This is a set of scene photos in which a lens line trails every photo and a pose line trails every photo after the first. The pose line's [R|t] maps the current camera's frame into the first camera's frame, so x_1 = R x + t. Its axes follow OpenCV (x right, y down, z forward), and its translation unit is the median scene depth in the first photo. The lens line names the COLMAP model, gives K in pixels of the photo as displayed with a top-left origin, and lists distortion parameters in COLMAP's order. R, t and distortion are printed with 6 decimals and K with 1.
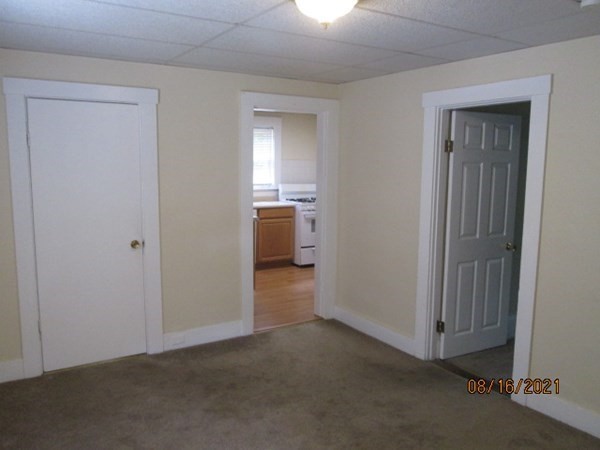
lens RADIAL K [[508.1, 0, 300.0], [0, 508.1, 225.0], [0, 0, 1]] dist [-0.007286, -0.009693]
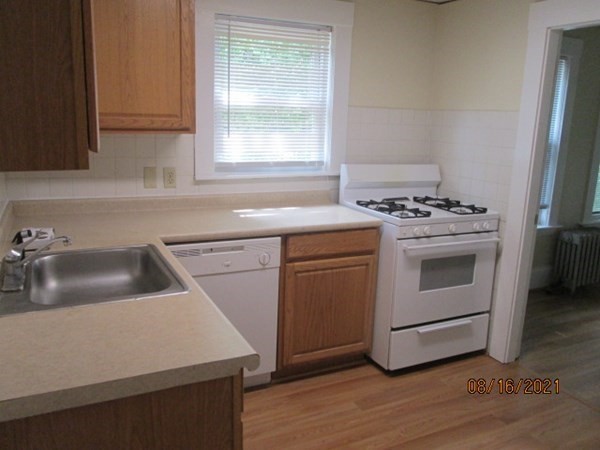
lens RADIAL K [[508.1, 0, 300.0], [0, 508.1, 225.0], [0, 0, 1]] dist [-0.007286, -0.009693]
pose [[0.993932, 0.038533, -0.103029, -0.031184], [-0.030216, 0.996248, 0.081098, -0.066469], [0.105767, -0.077492, 0.991367, 0.596071]]
